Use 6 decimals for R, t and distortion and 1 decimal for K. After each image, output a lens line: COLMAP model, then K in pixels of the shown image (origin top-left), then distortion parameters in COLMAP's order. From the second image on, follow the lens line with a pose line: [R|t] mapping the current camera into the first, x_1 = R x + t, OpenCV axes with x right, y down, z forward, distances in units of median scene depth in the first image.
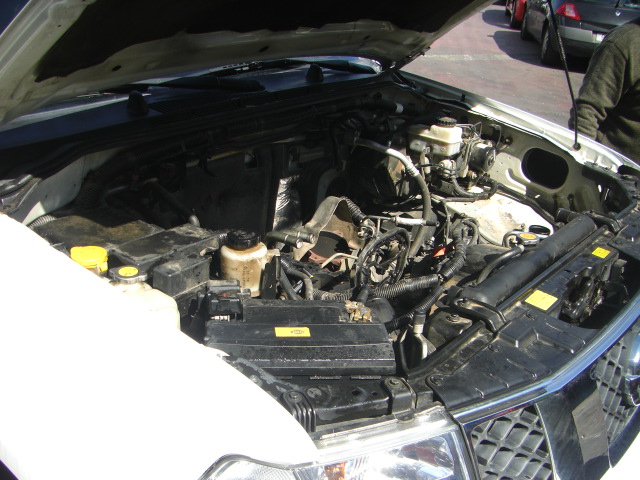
lens RADIAL K [[735.8, 0, 296.9], [0, 735.8, 294.6], [0, 0, 1]] dist [-0.217384, 0.157232]
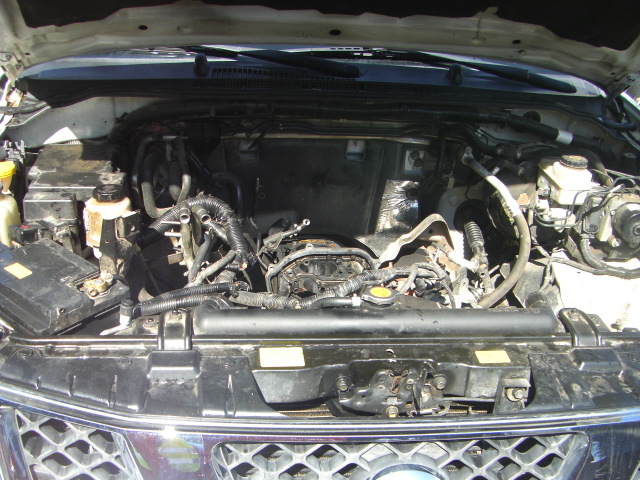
lens RADIAL K [[735.8, 0, 296.9], [0, 735.8, 294.6], [0, 0, 1]] dist [-0.217384, 0.157232]
pose [[0.698383, 0.342858, -0.628259, 0.606951], [-0.334460, 0.932393, 0.137041, -0.126496], [0.632769, 0.114420, 0.765840, 0.273140]]
